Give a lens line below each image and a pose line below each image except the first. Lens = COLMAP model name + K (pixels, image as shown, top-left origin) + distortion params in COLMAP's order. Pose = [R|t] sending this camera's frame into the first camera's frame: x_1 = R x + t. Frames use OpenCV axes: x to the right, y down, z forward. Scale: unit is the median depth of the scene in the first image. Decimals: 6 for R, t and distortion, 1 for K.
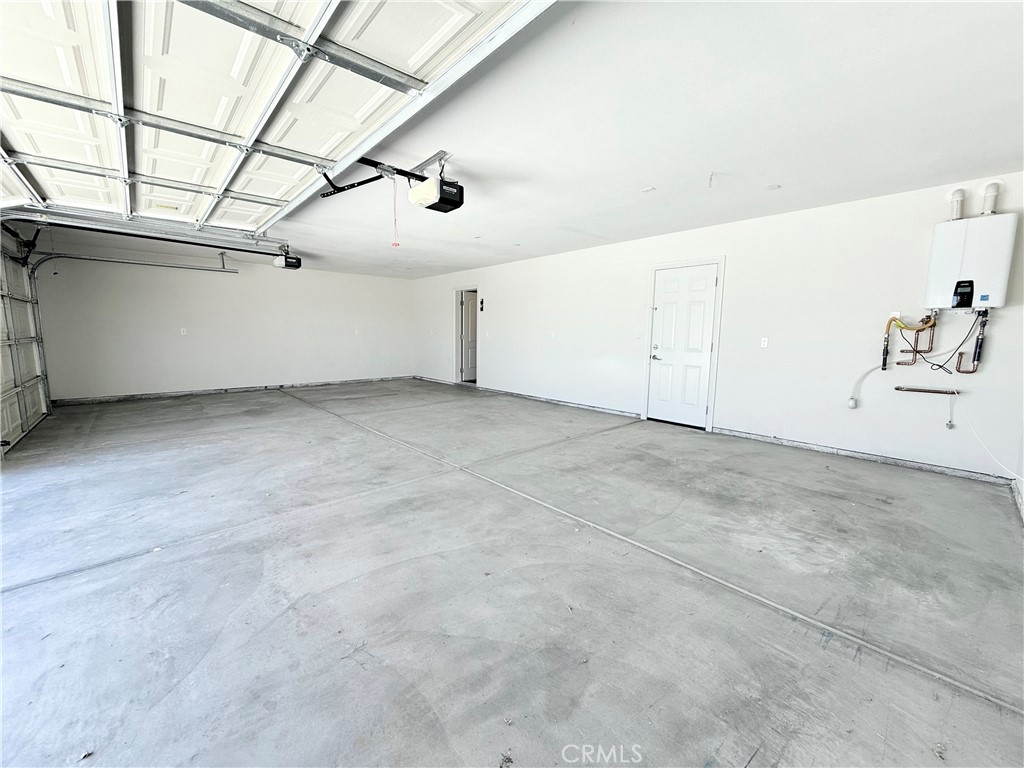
lens RADIAL K [[407.5, 0, 510.2], [0, 407.5, 385.5], [0, 0, 1]] dist [-0.002825, 0.001092]
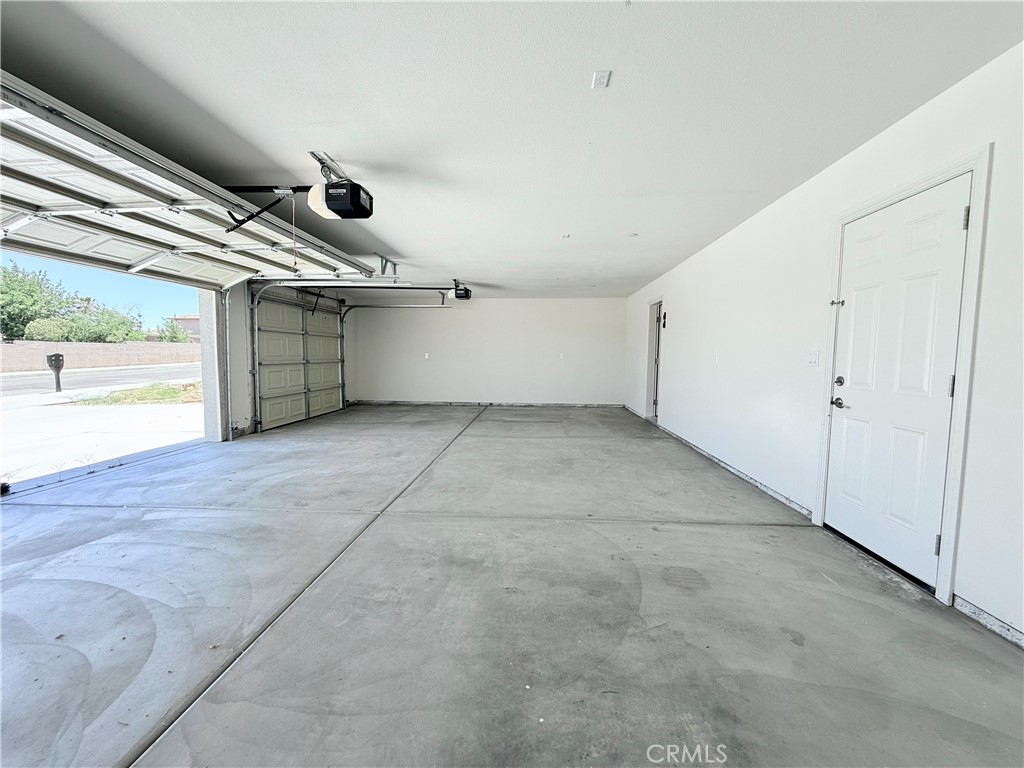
lens RADIAL K [[407.5, 0, 511.9], [0, 407.5, 386.2], [0, 0, 1]] dist [-0.002825, 0.001092]
pose [[0.697069, 0.048712, -0.715348, 0.610356], [-0.091484, 0.995578, -0.021351, -0.060512], [0.711144, 0.080326, 0.698442, 0.544149]]
